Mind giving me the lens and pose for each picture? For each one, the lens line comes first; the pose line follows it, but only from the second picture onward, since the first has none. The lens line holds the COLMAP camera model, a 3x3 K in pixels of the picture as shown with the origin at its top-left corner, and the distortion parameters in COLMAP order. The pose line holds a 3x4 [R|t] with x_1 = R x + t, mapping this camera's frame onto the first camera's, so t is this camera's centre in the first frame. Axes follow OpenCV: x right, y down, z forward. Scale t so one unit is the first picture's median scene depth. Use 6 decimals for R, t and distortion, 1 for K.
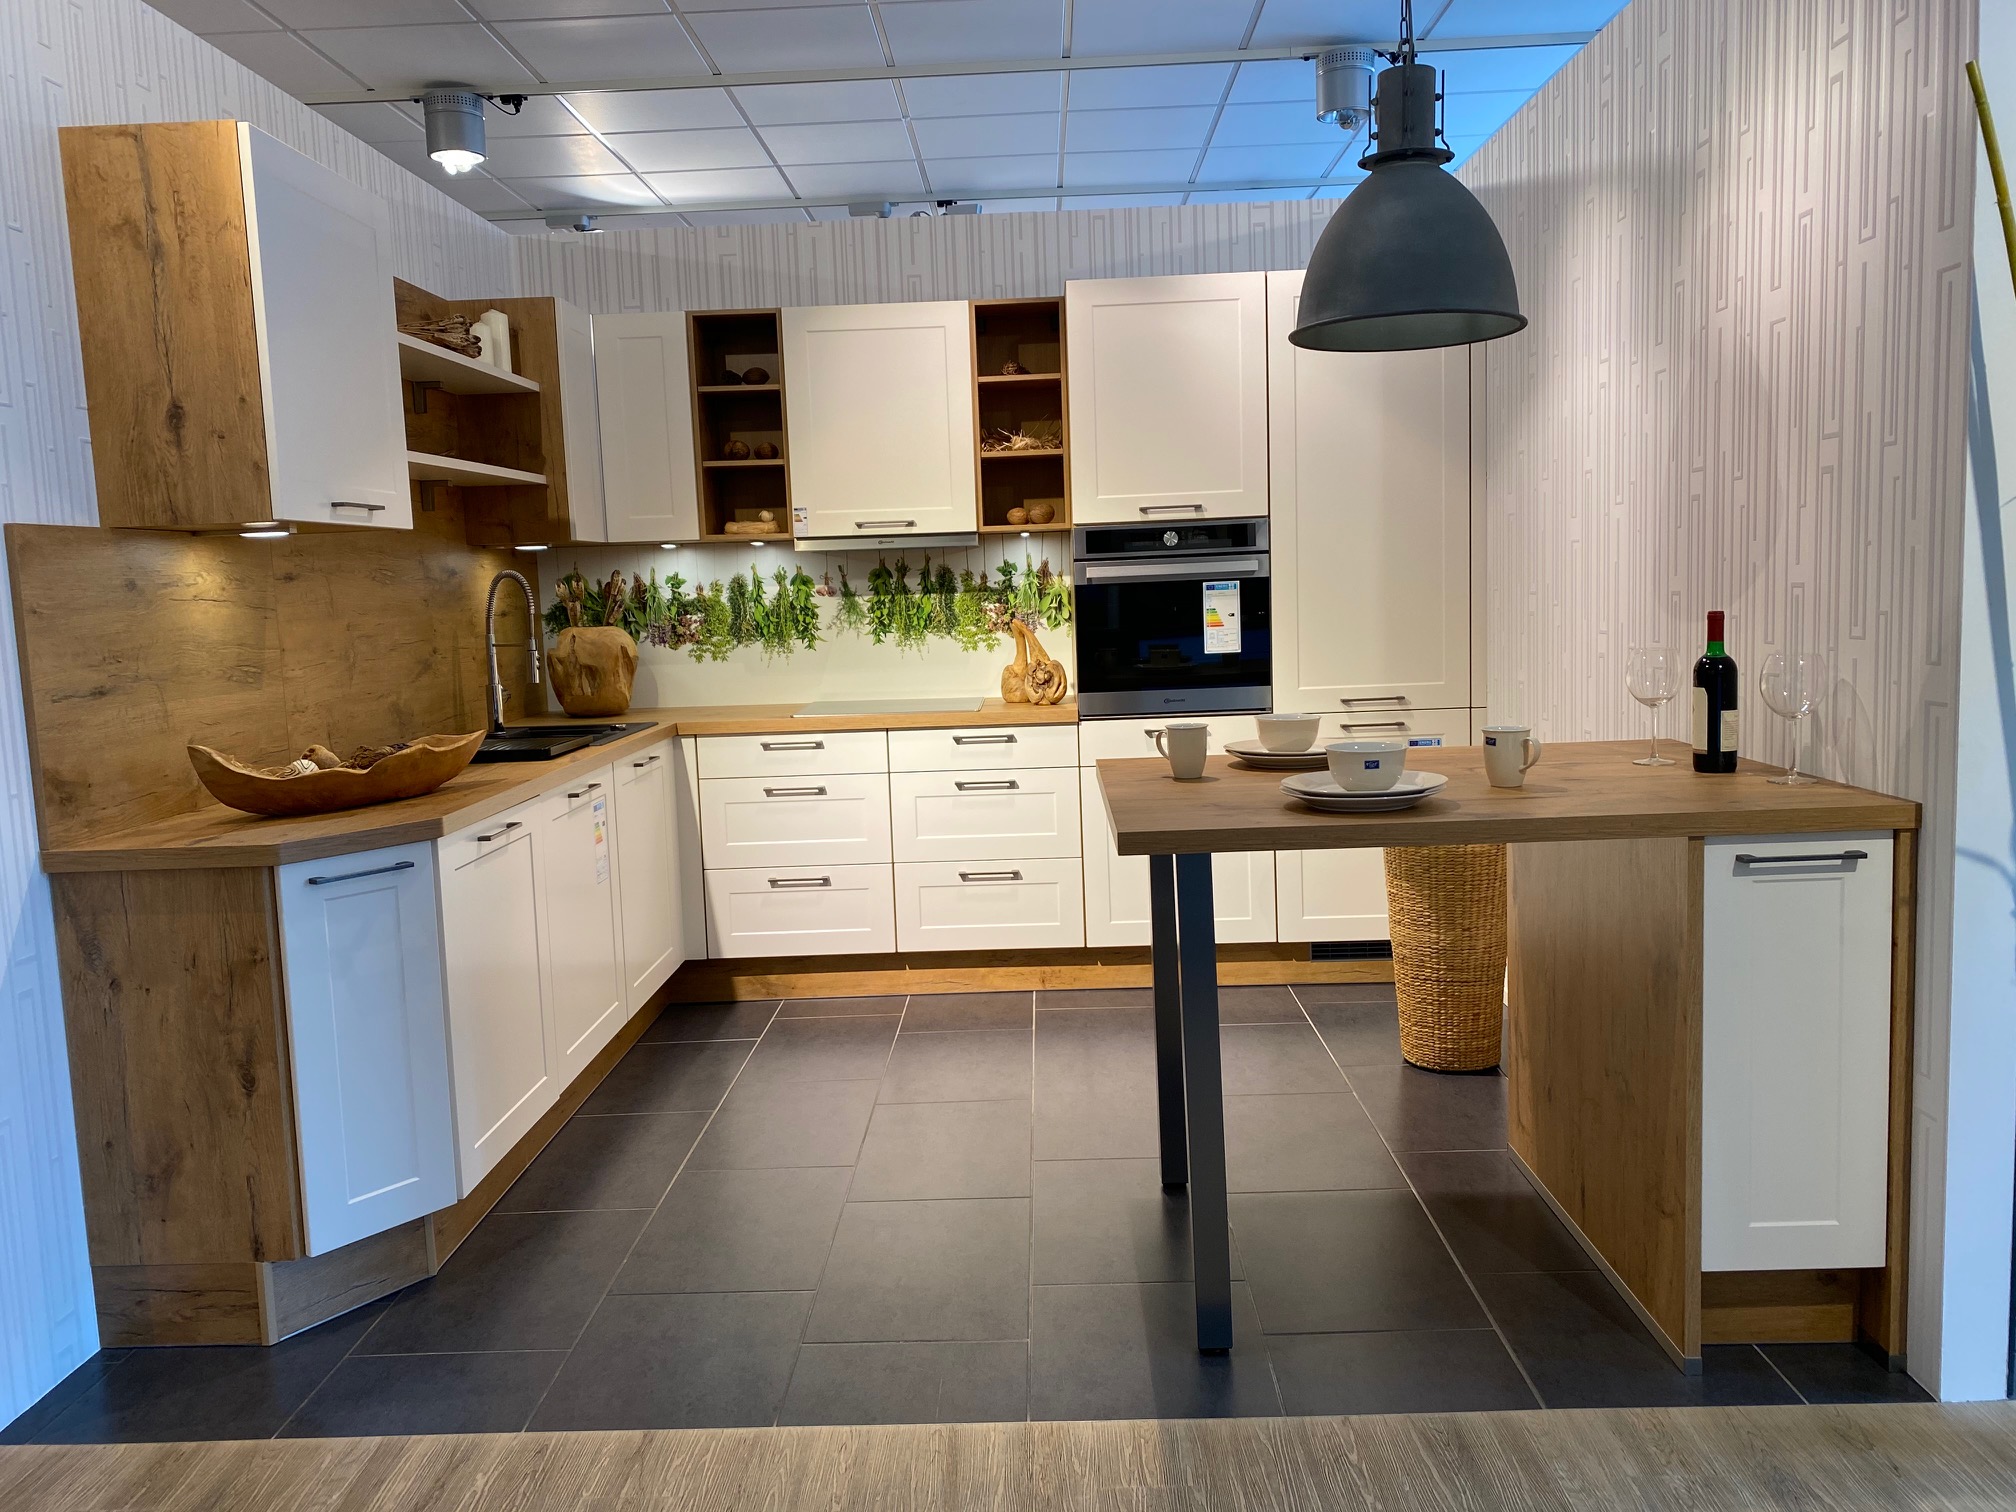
lens RADIAL K [[1546.0, 0, 1008.2], [0, 1546.0, 751.3], [0, 0, 1]] dist [0.018127, -0.011173]
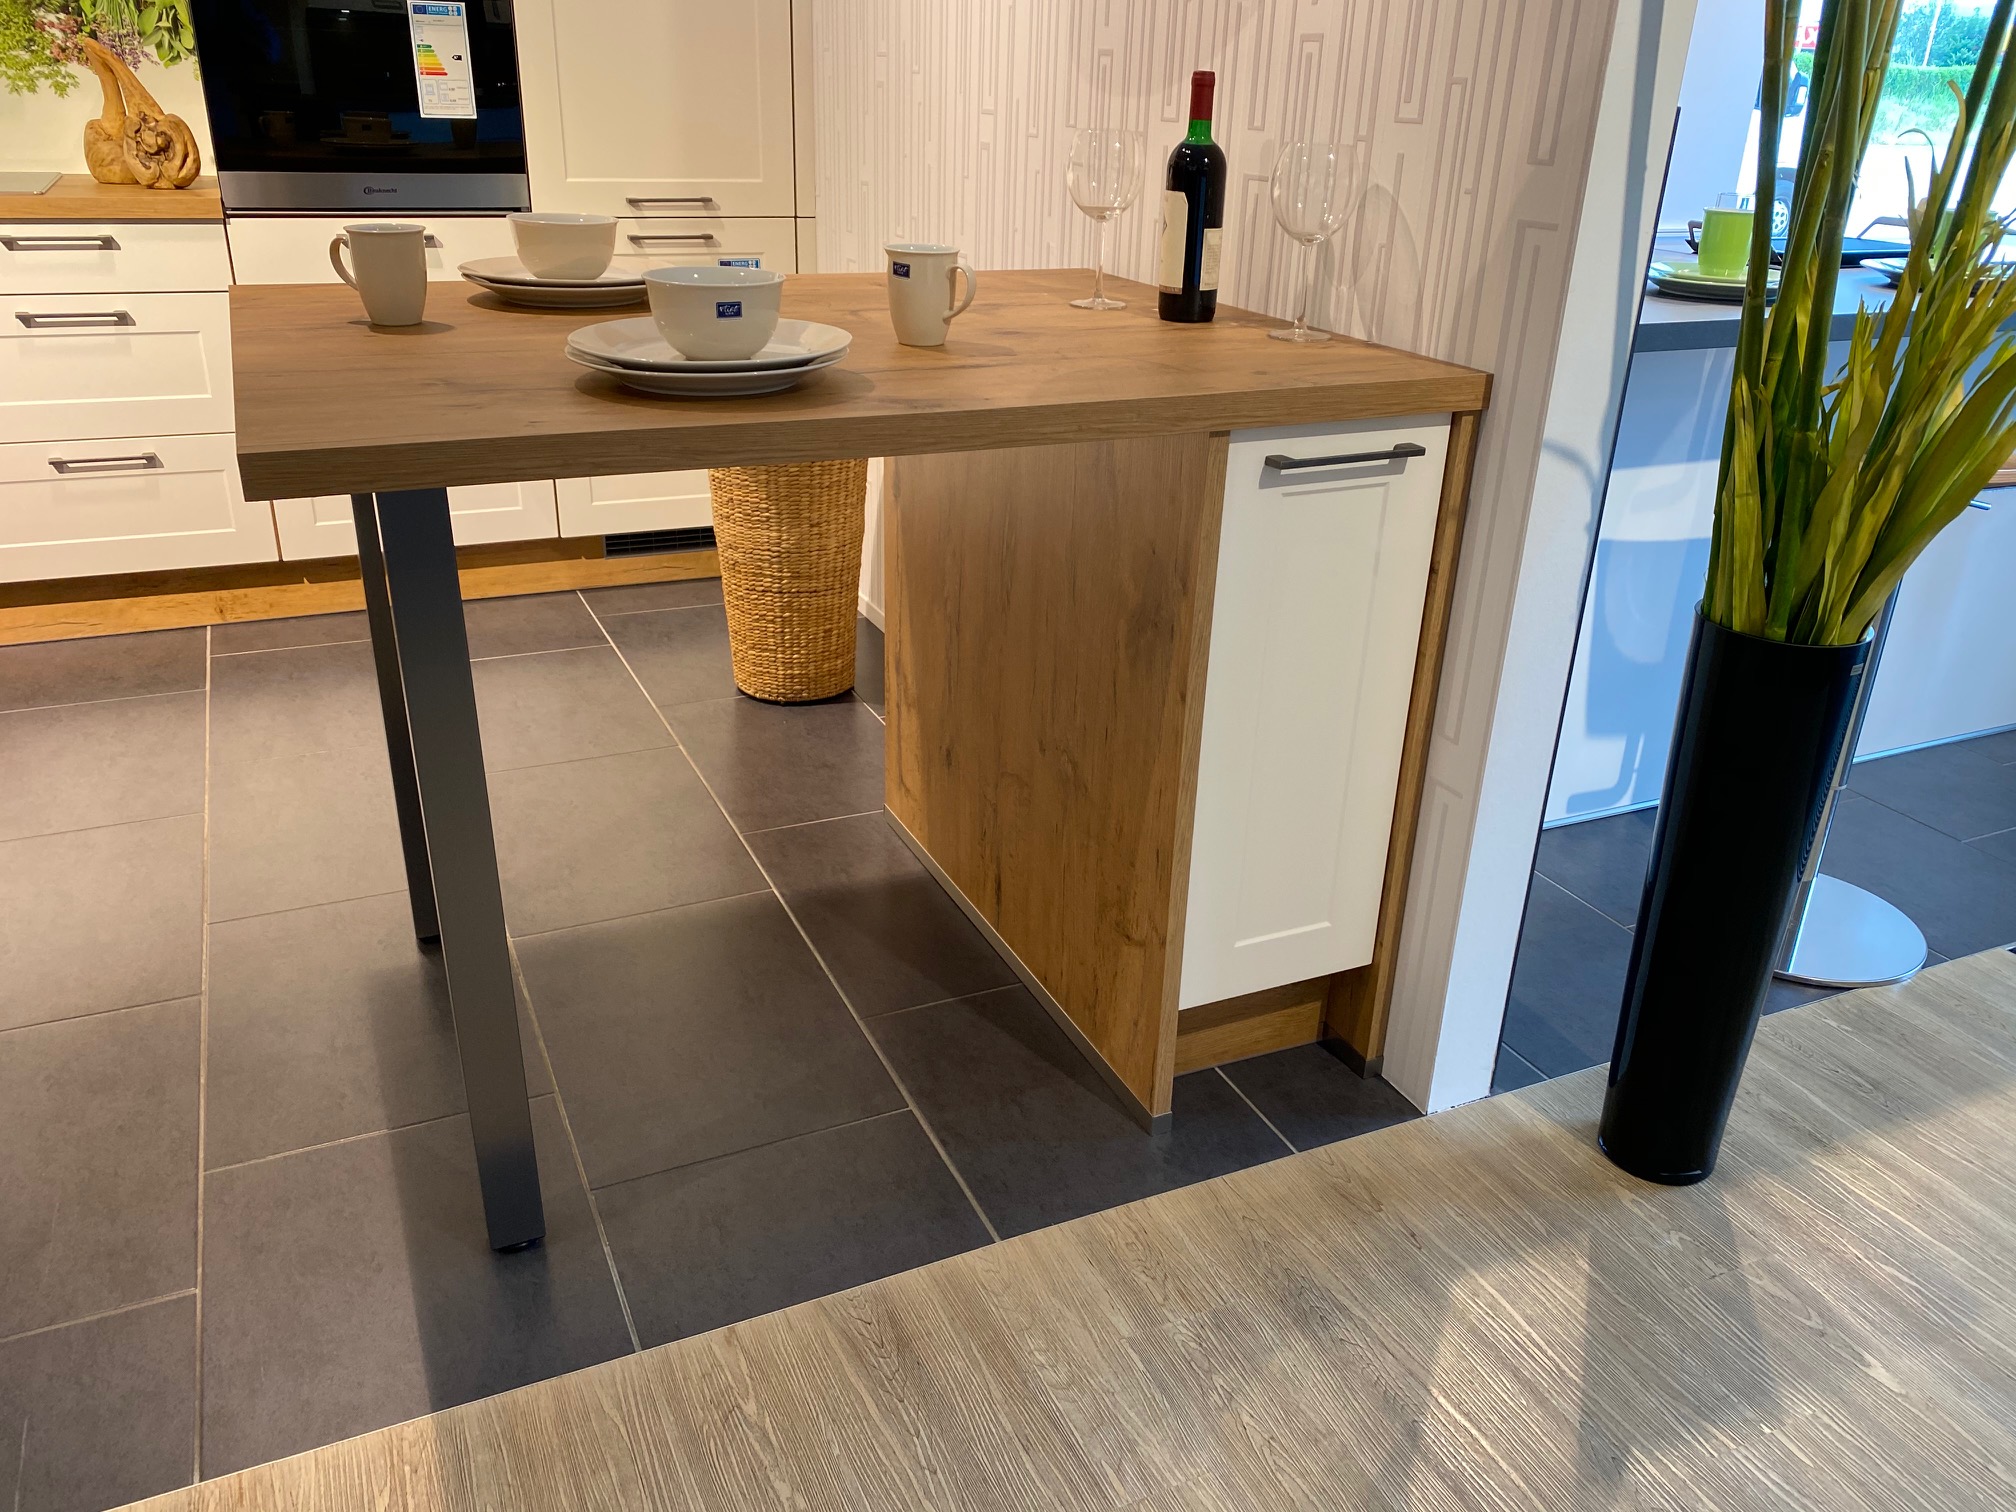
lens RADIAL K [[1546.0, 0, 1008.2], [0, 1546.0, 751.3], [0, 0, 1]] dist [0.018127, -0.011173]
pose [[0.896983, -0.115004, 0.426843, 0.058627], [-0.017679, 0.955463, 0.294581, -0.005431], [-0.441711, -0.271781, 0.855001, 0.379882]]
